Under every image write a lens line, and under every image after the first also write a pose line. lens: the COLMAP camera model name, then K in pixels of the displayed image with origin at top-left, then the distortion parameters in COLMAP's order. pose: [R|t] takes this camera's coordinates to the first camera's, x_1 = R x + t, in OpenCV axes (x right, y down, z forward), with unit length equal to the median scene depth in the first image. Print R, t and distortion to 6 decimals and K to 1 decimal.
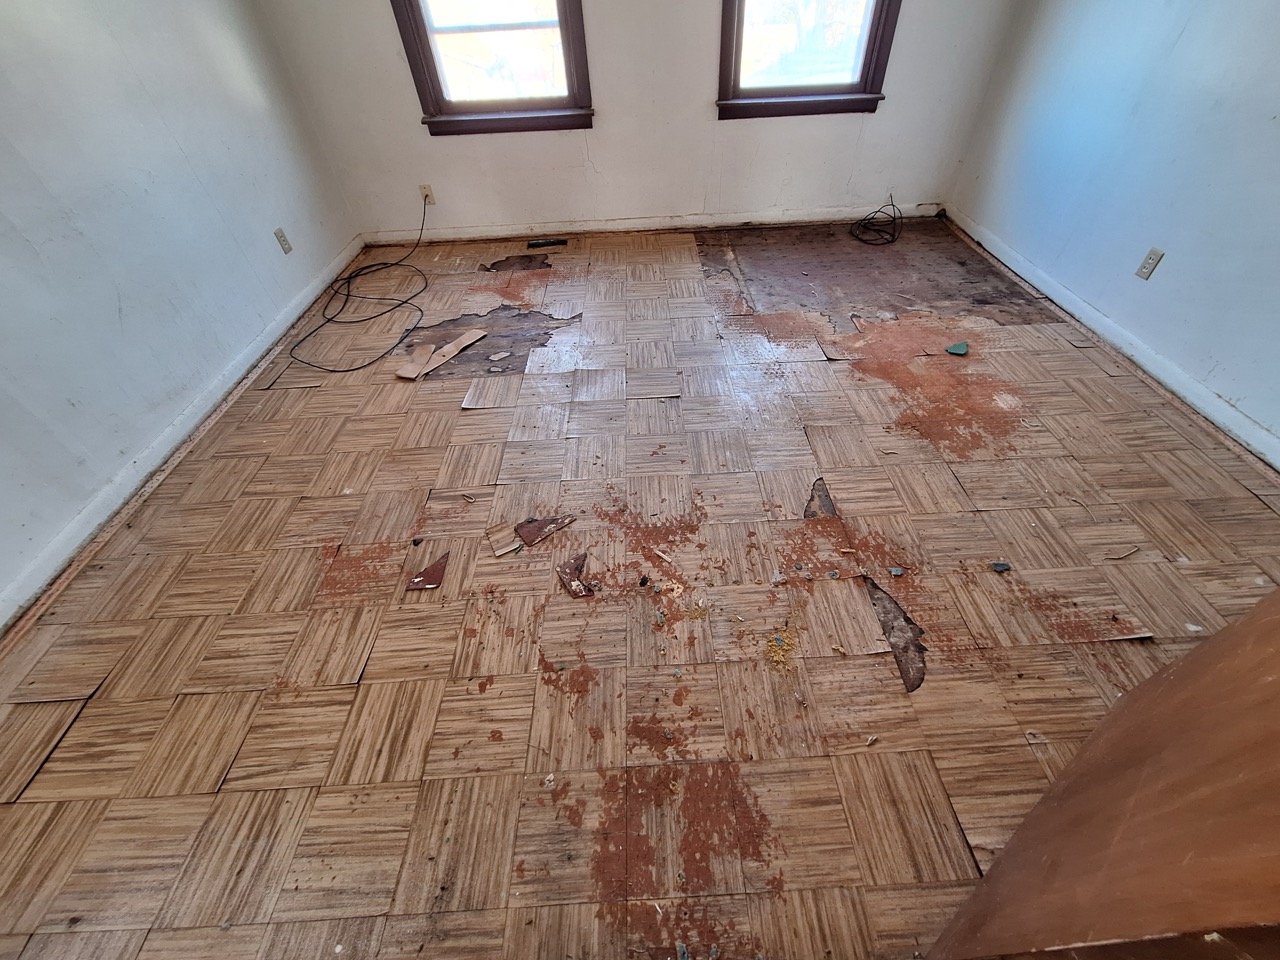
lens RADIAL K [[500.6, 0, 652.7], [0, 500.6, 483.4], [0, 0, 1]] dist [-0.000037, 0.000034]
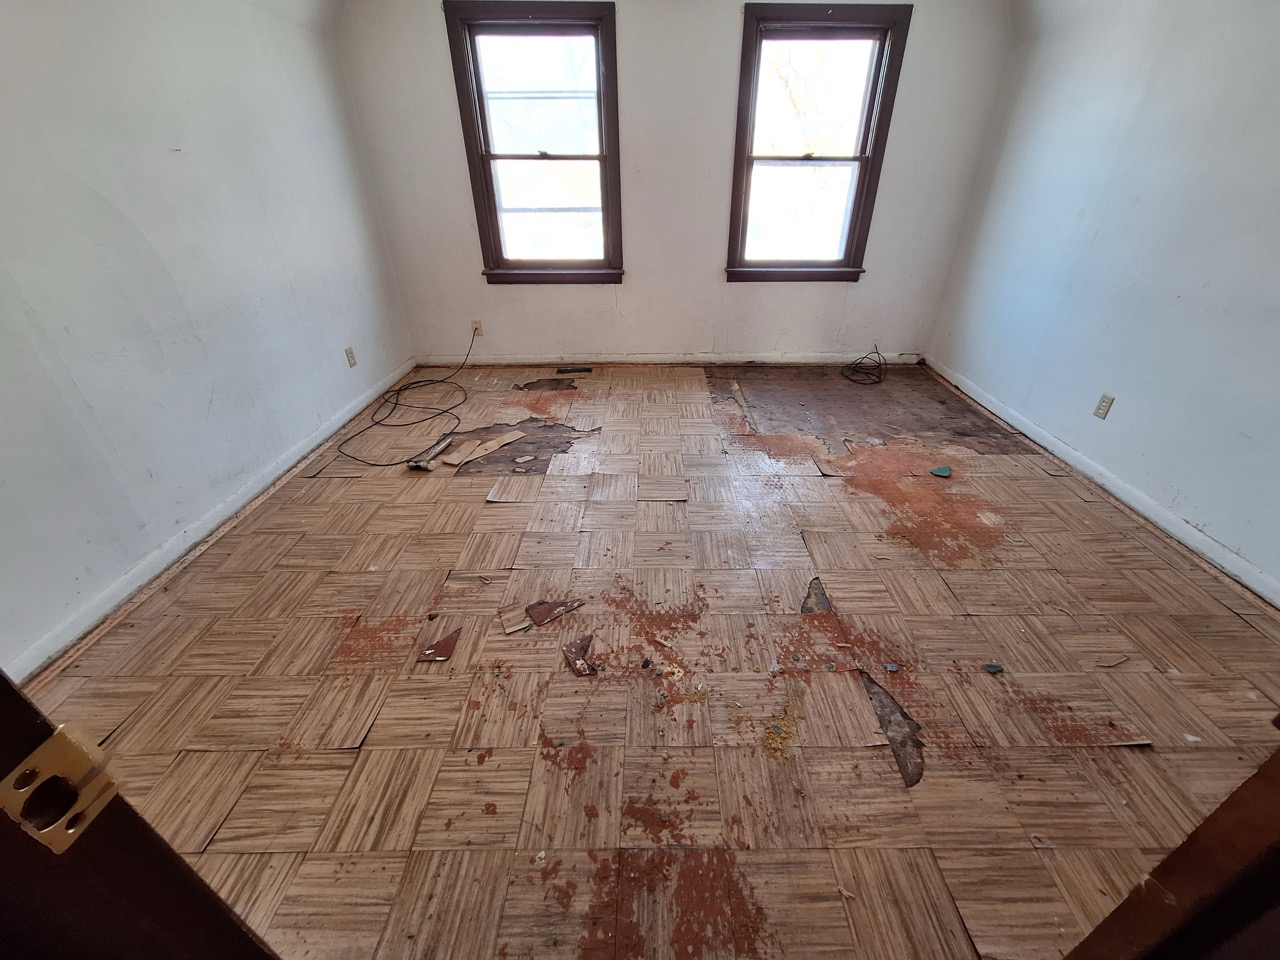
lens RADIAL K [[500.6, 0, 649.9], [0, 500.6, 480.8], [0, 0, 1]] dist [-0.000037, 0.000034]
pose [[0.998587, 0.048520, -0.021670, -0.005764], [-0.052373, 0.967647, -0.246811, 0.083804], [0.008993, 0.247597, 0.968821, -0.095844]]
